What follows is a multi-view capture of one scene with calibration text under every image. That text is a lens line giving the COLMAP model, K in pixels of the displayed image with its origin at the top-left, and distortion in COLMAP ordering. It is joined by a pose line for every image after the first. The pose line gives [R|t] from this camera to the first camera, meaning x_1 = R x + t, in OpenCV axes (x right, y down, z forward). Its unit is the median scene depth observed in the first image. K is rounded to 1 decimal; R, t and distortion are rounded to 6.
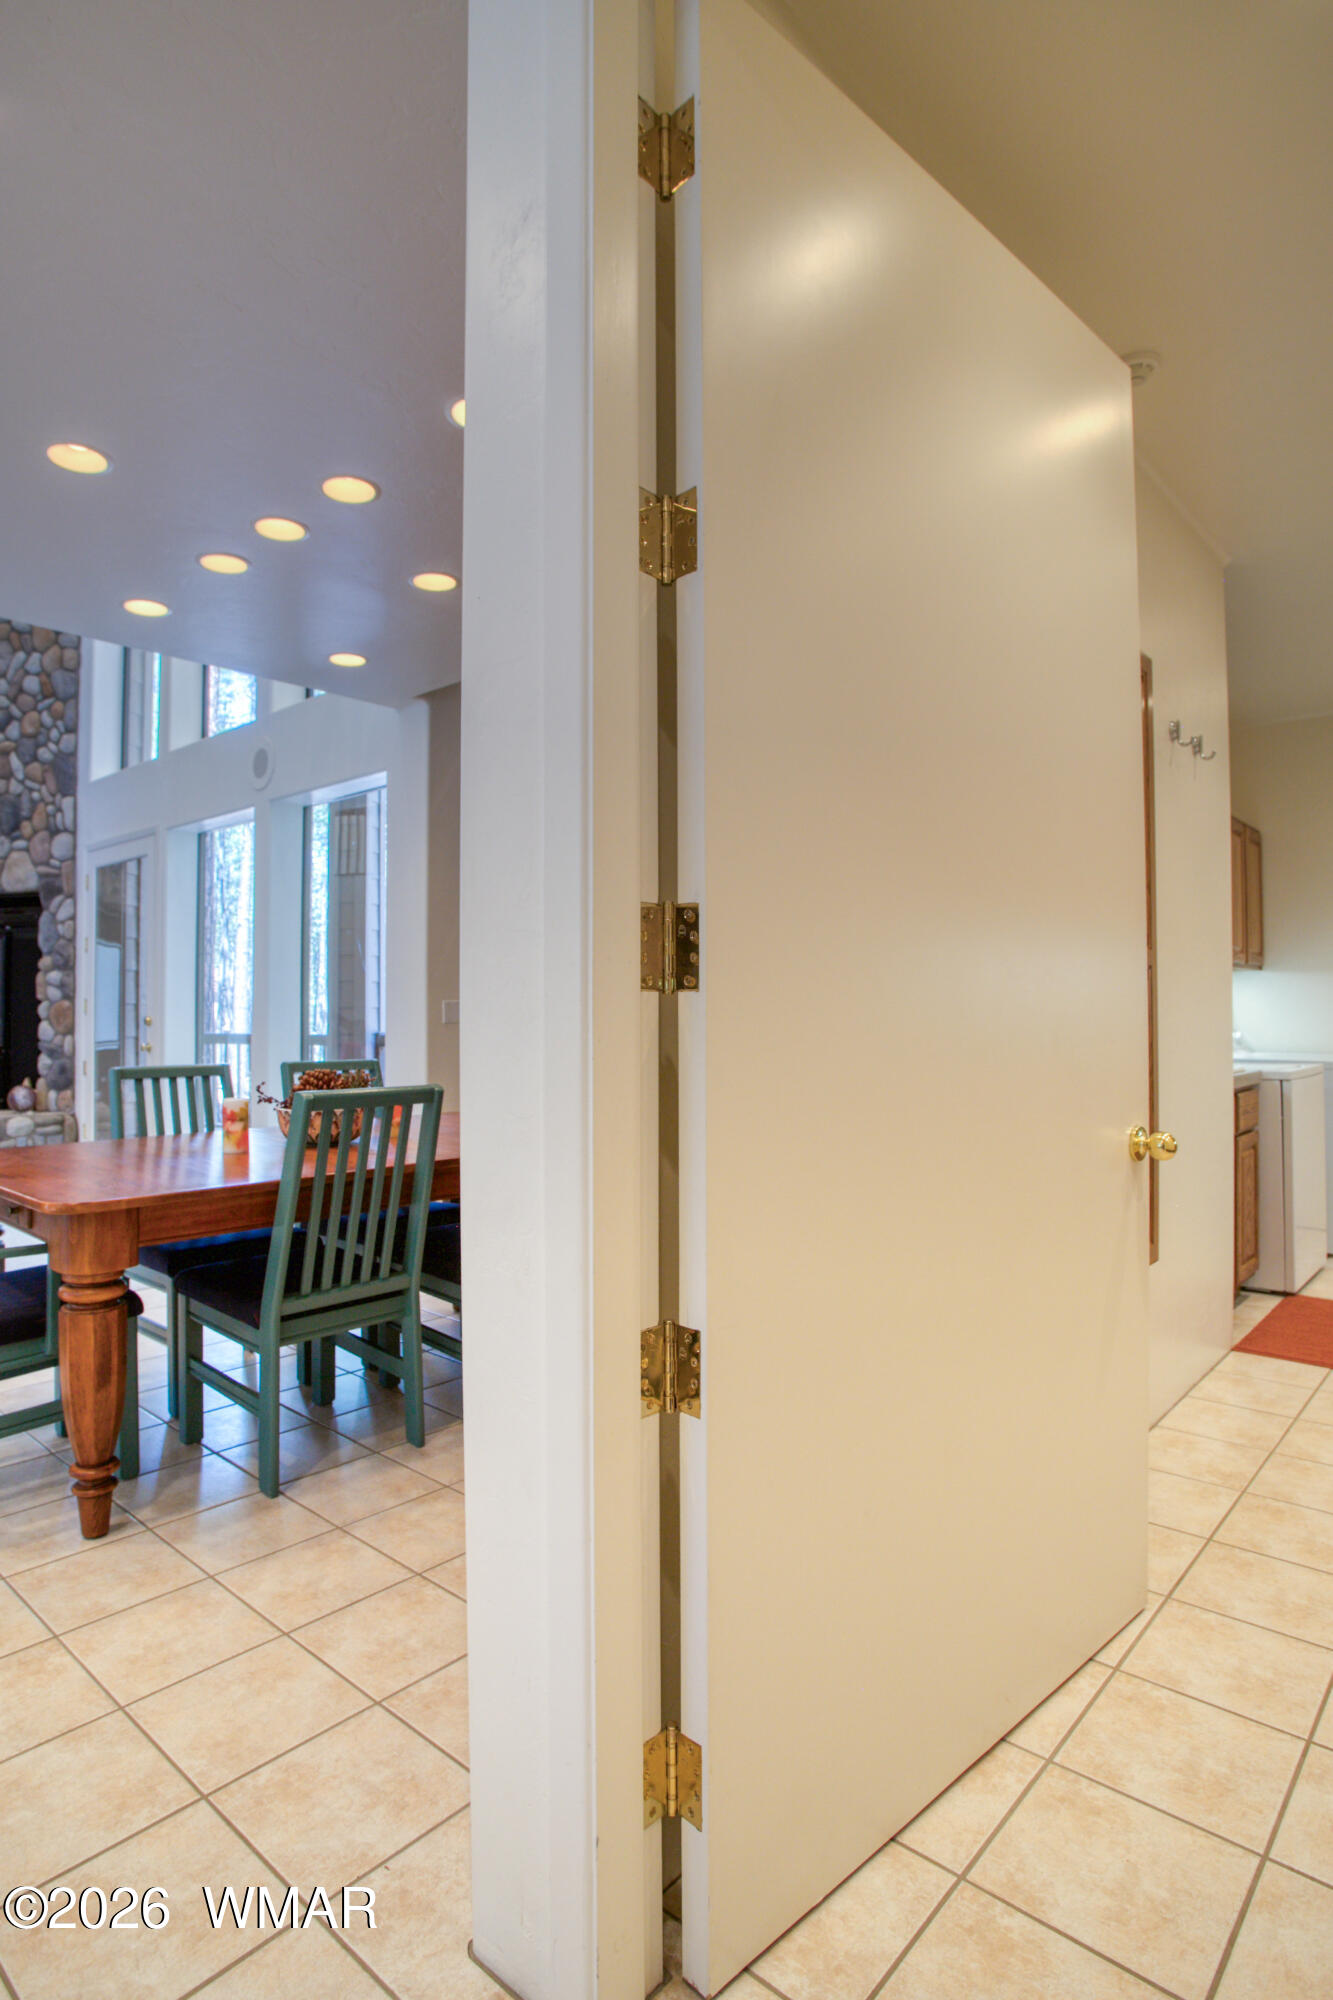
lens RADIAL K [[1043.4, 0, 666.5], [0, 1043.4, 1000.0], [0, 0, 1]] dist [-0.063321, 0.022509]
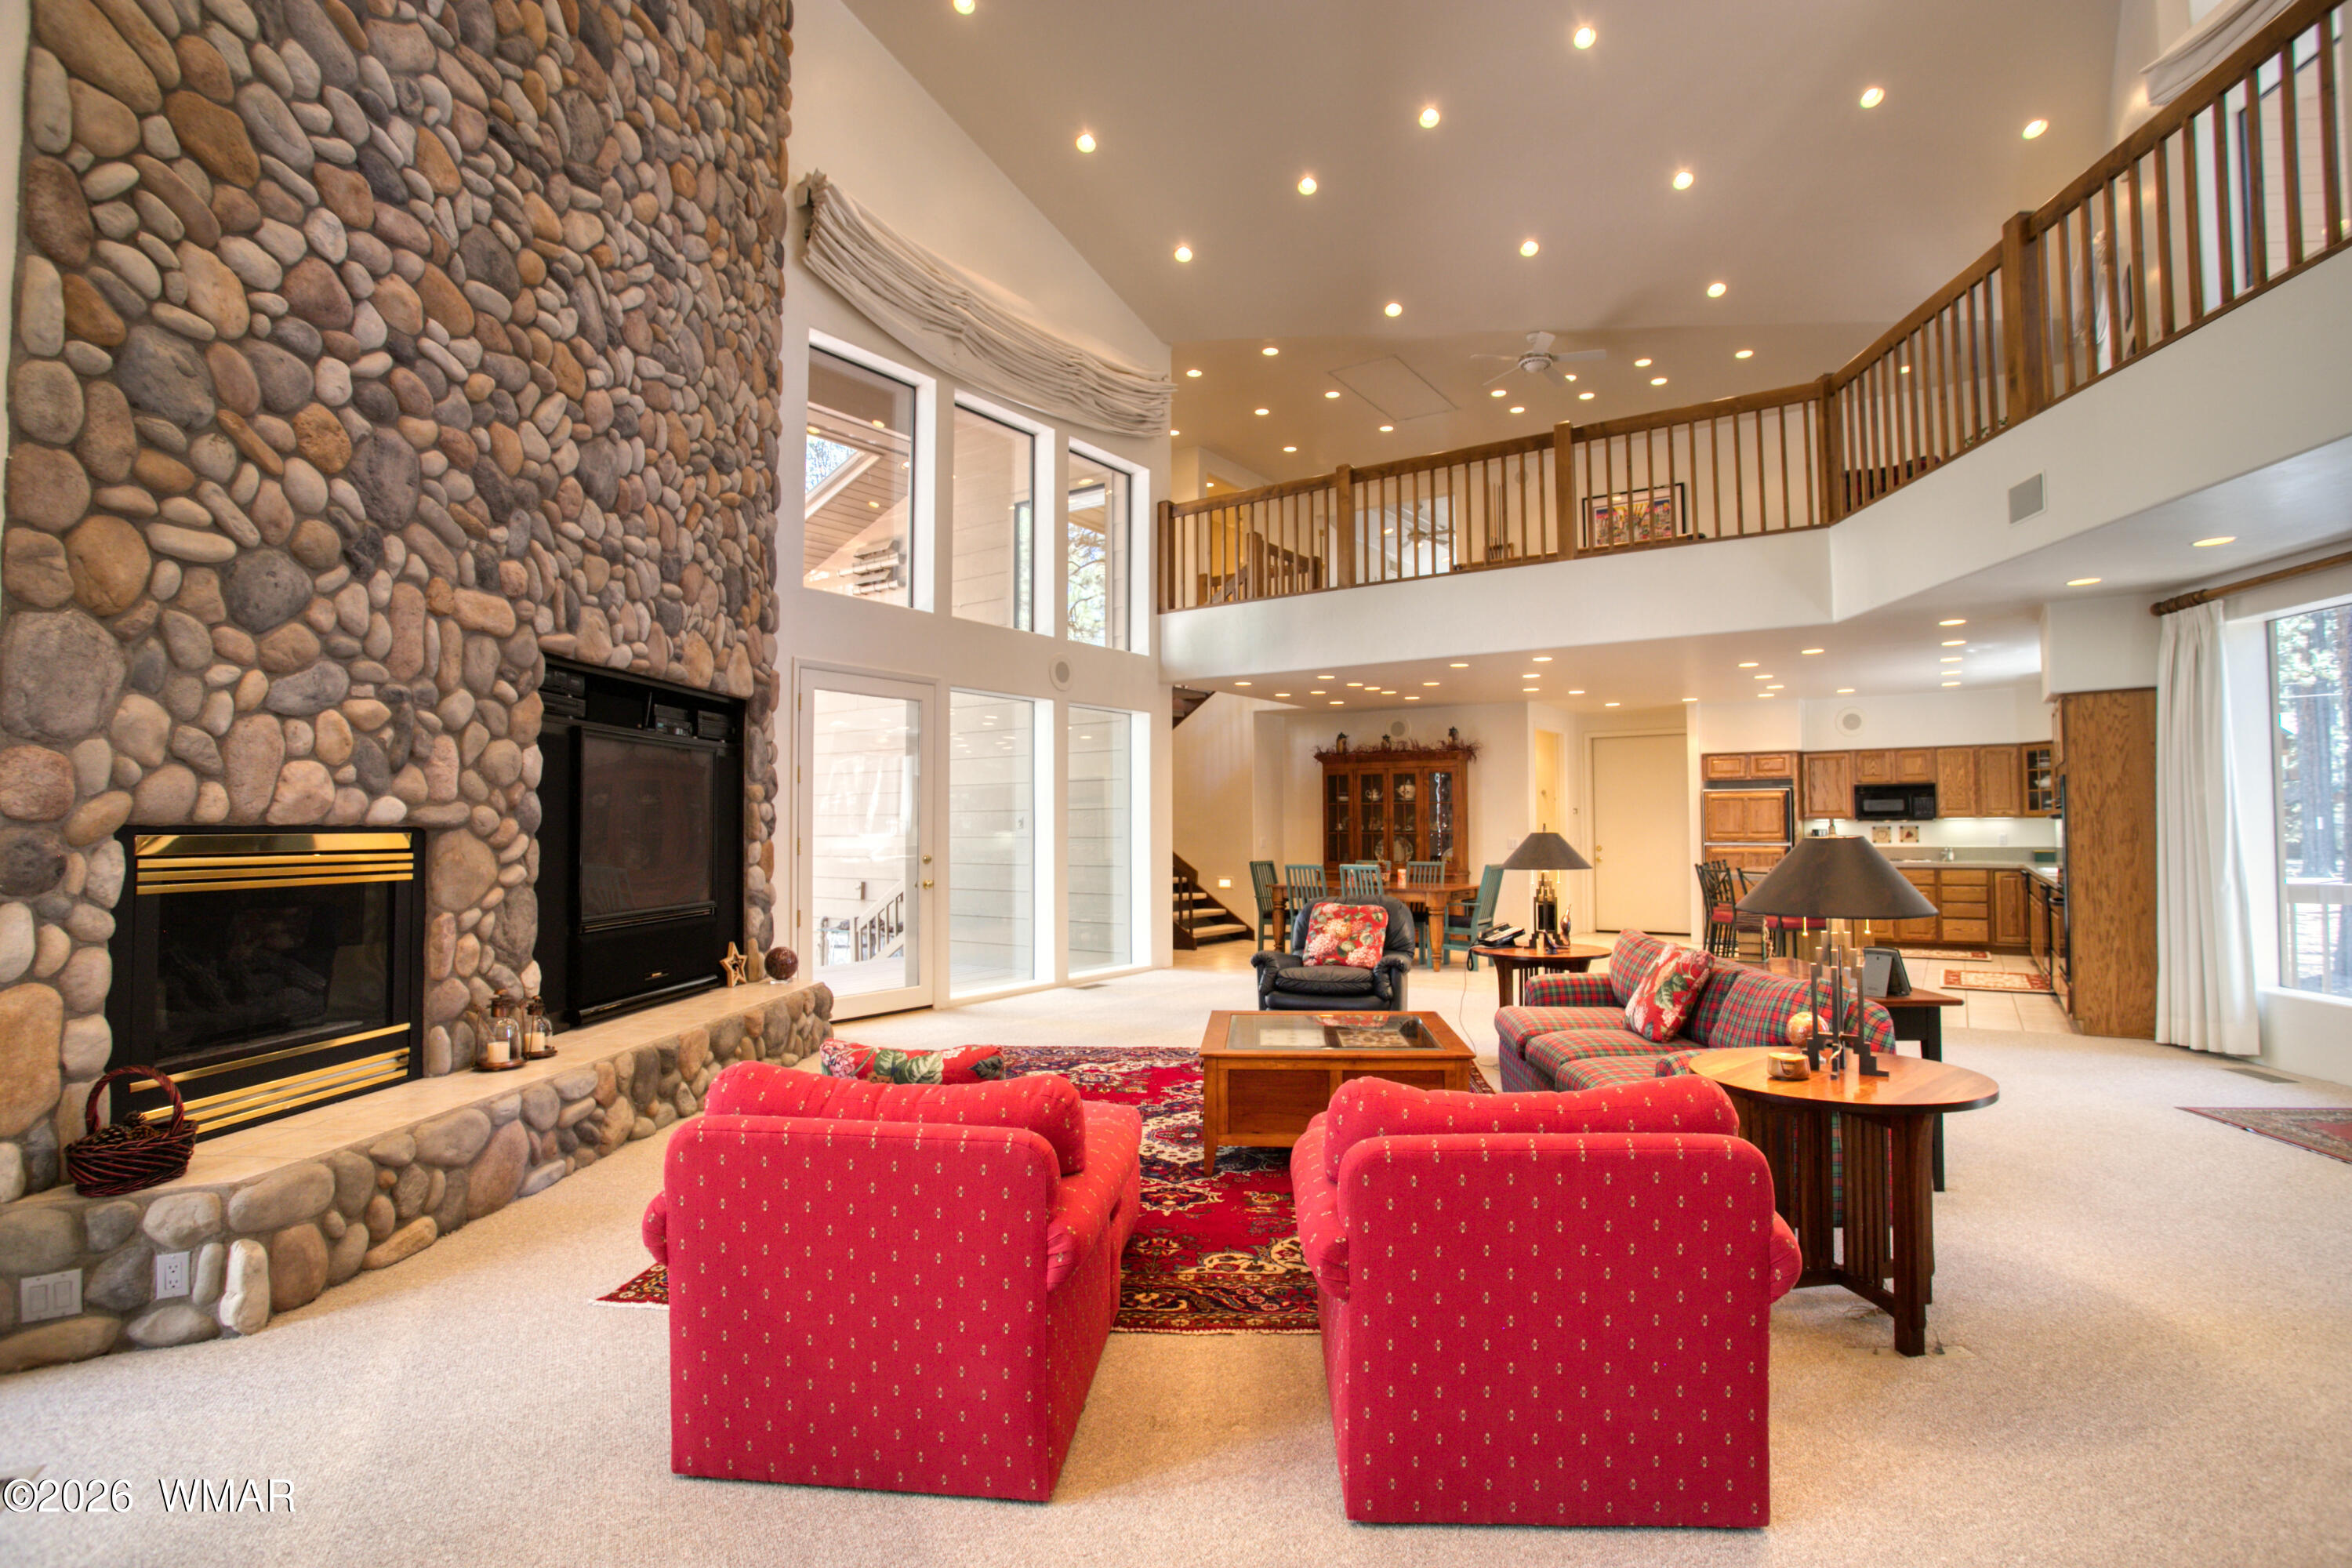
lens RADIAL K [[1158.4, 0, 1176.0], [0, 1158.4, 784.0], [0, 0, 1]] dist [-0.078892, 0.037722]
pose [[-0.096773, 0.036910, 0.994622, -1.519768], [-0.009743, 0.999229, -0.038029, -0.011725], [-0.995259, -0.013371, -0.096339, 0.762826]]
